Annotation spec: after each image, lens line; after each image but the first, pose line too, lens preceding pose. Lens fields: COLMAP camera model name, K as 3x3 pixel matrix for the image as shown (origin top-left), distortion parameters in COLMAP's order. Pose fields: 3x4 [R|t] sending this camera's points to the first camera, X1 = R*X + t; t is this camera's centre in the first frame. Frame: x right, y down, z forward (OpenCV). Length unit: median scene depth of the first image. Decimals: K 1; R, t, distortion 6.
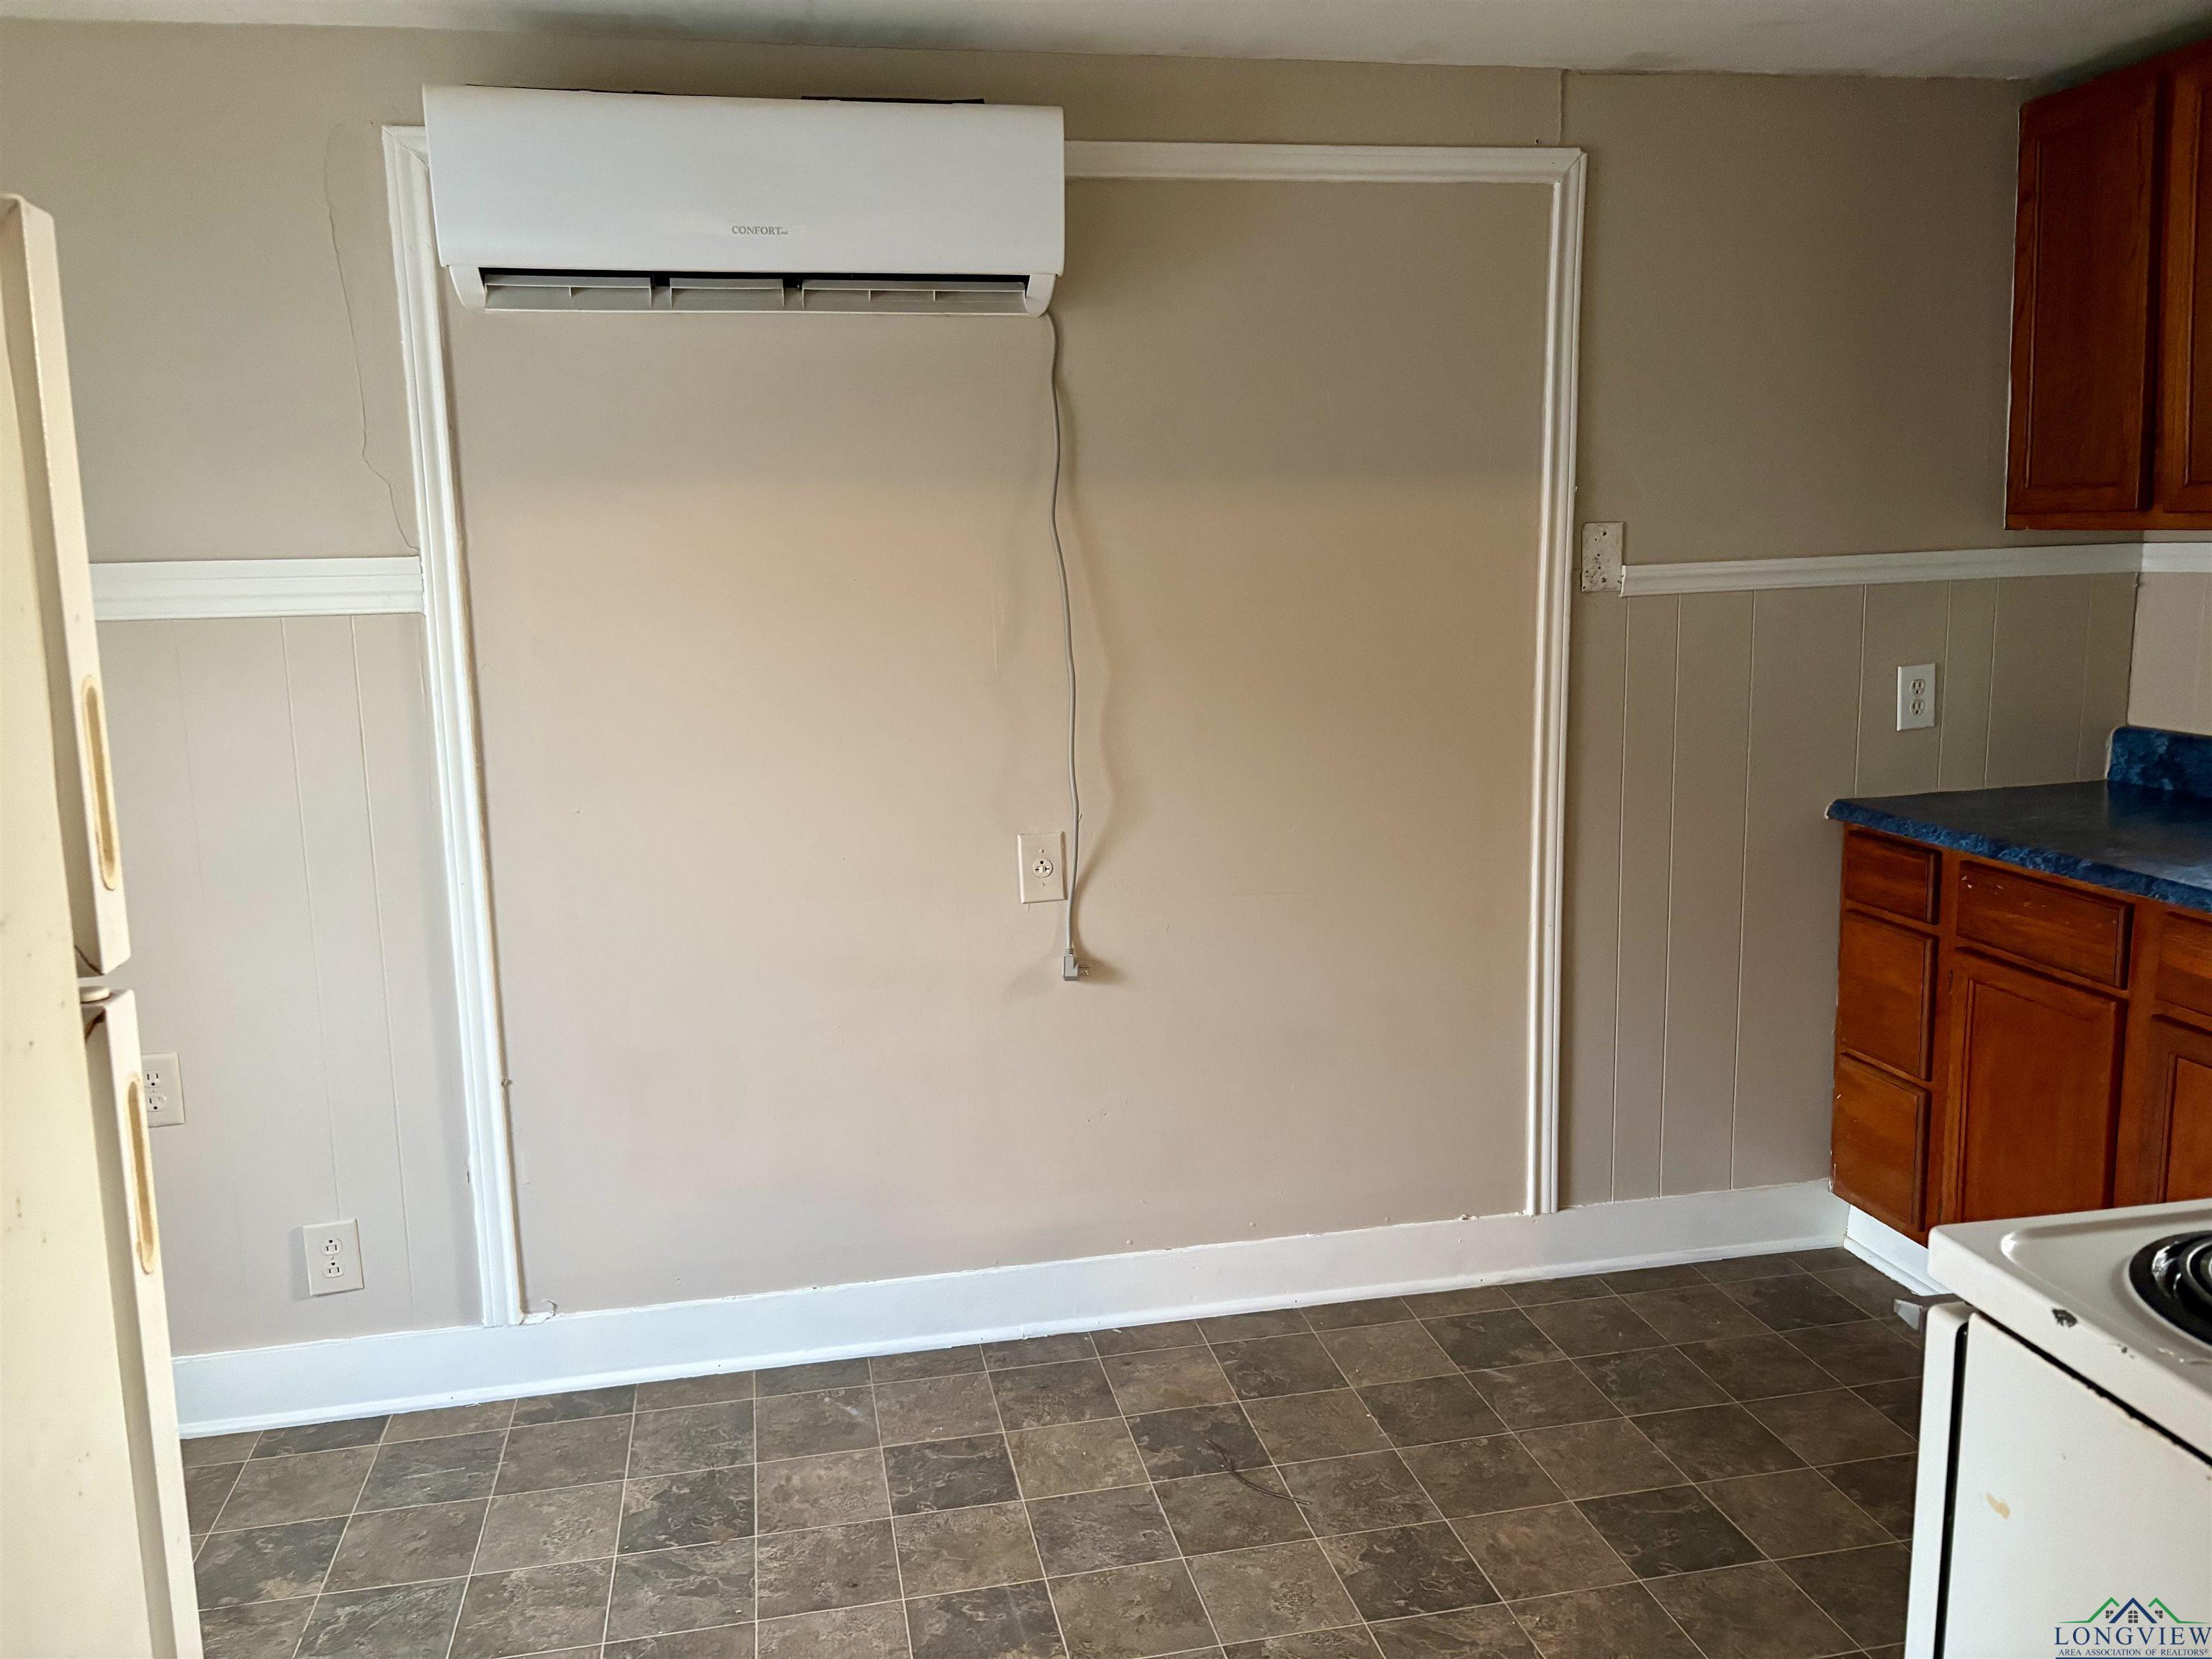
lens RADIAL K [[1677.9, 0, 1103.9], [0, 1677.9, 839.5], [0, 0, 1]] dist [0.029138, -0.001365]
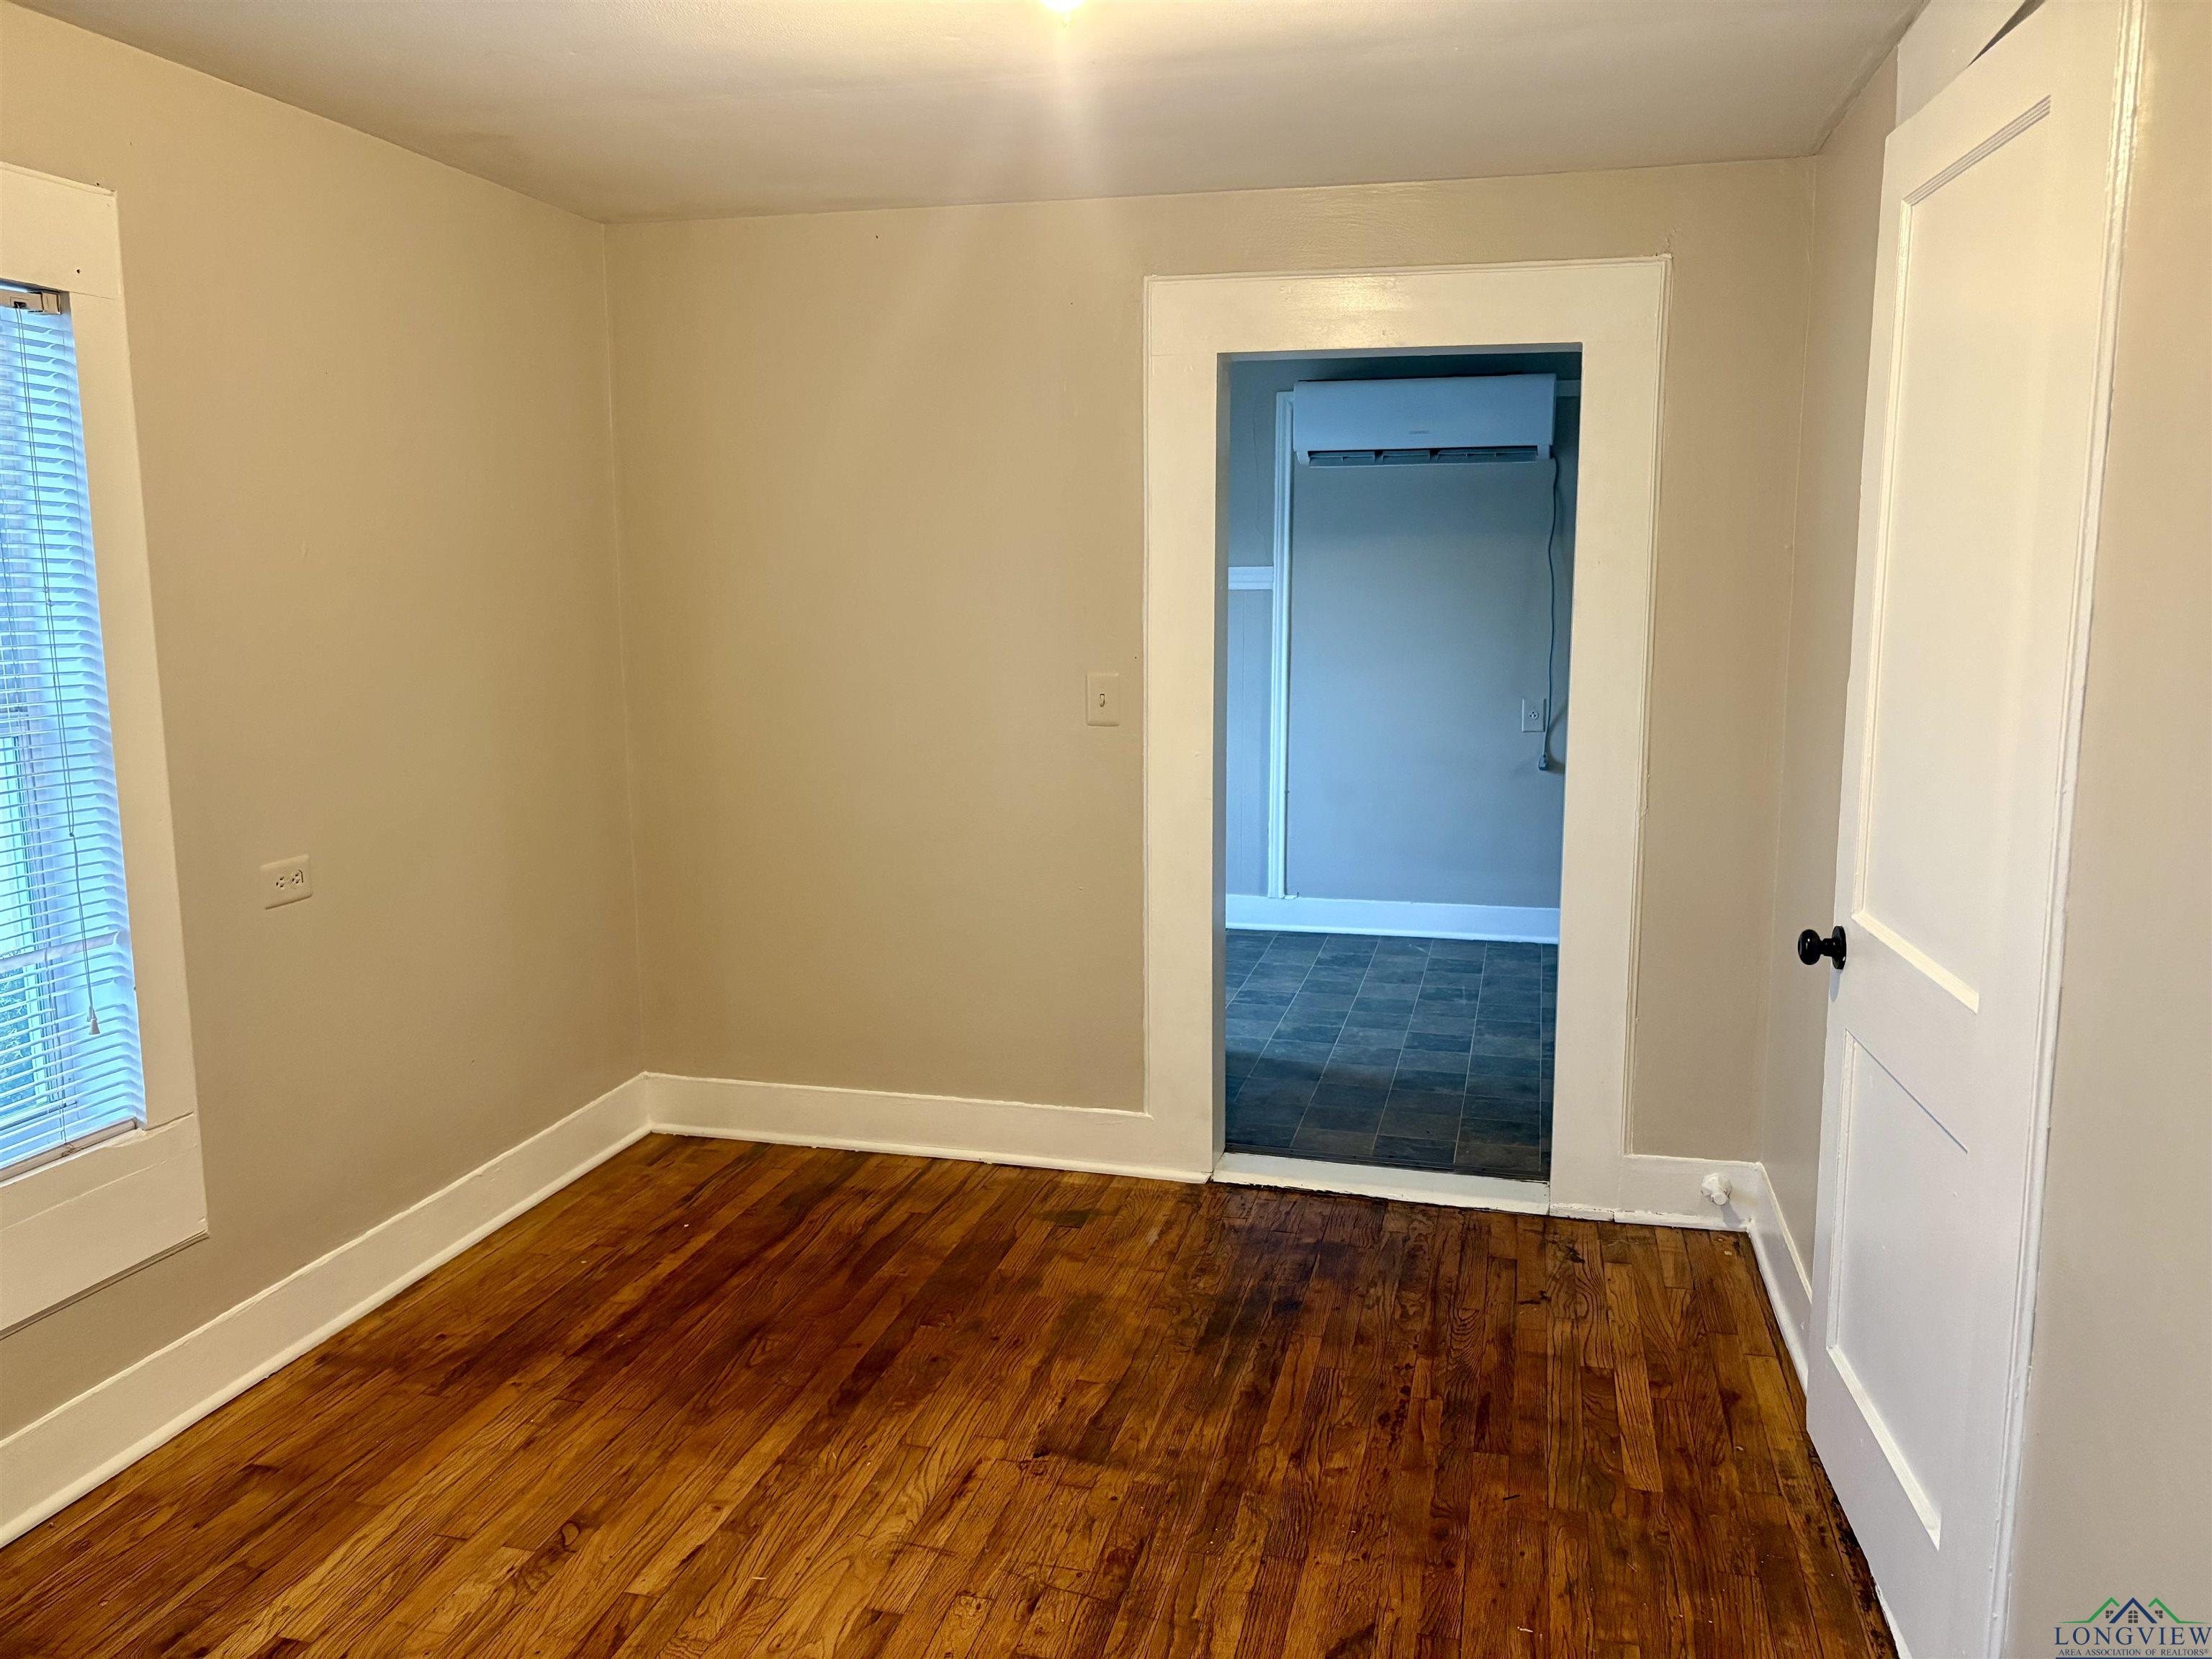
lens RADIAL K [[1677.9, 0, 1096.3], [0, 1677.9, 833.3], [0, 0, 1]] dist [0.029138, -0.001365]
pose [[0.893761, 0.083385, -0.440725, 0.404202], [-0.090078, 0.995918, 0.005754, 0.195998], [0.439406, 0.034557, 0.897624, -1.105806]]
